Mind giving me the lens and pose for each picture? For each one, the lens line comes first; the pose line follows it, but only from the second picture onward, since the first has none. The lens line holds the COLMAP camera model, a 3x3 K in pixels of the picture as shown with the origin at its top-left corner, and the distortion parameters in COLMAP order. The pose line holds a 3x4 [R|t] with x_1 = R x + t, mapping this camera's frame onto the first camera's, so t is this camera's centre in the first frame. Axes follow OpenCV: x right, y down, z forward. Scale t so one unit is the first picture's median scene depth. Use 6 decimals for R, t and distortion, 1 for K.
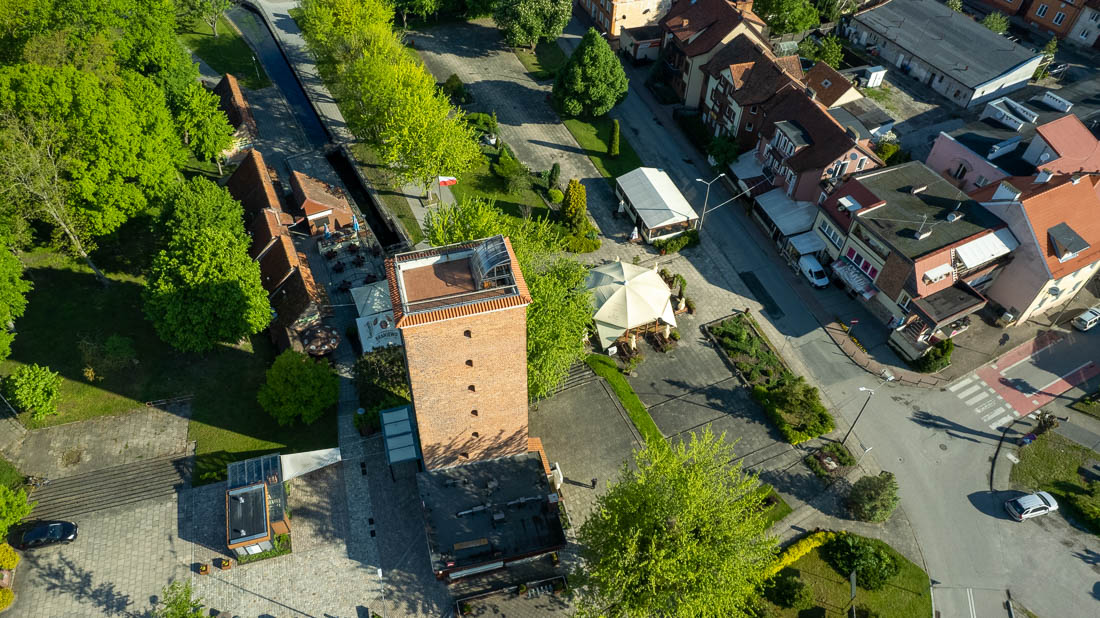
lens RADIAL K [[713.2, 0, 556.4], [0, 713.2, 308.1], [0, 0, 1]] dist [-0.079306, 0.078002]
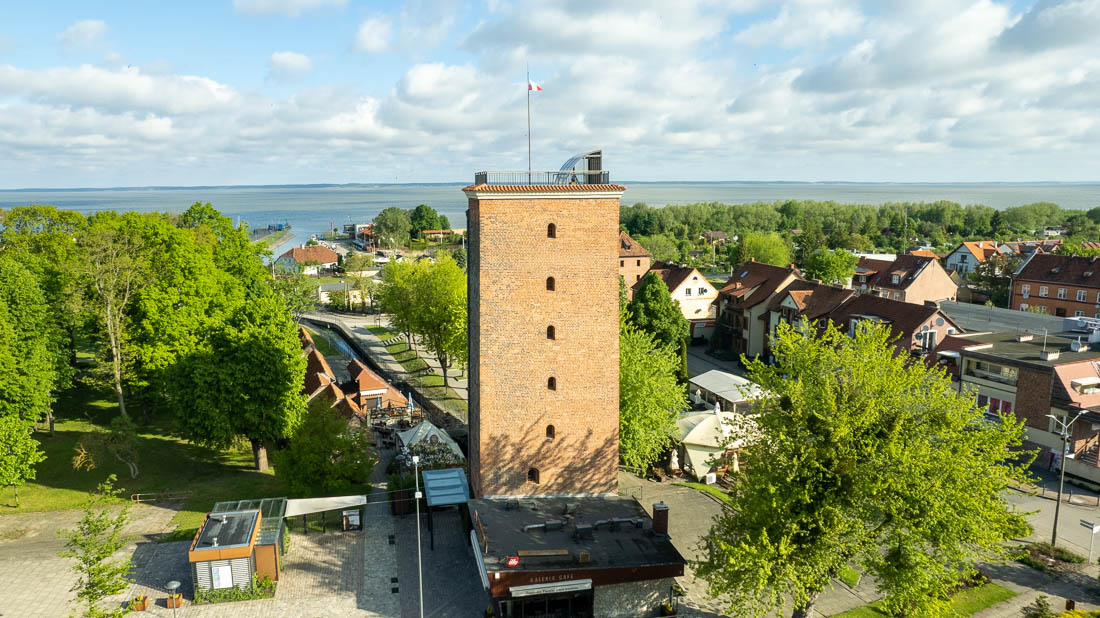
lens RADIAL K [[713.2, 0, 556.4], [0, 713.2, 308.1], [0, 0, 1]] dist [-0.079306, 0.078002]
pose [[0.998138, -0.026385, -0.054997, -0.046723], [-0.012000, 0.799060, -0.601132, 0.394032], [0.059807, 0.600673, 0.797255, 0.235663]]
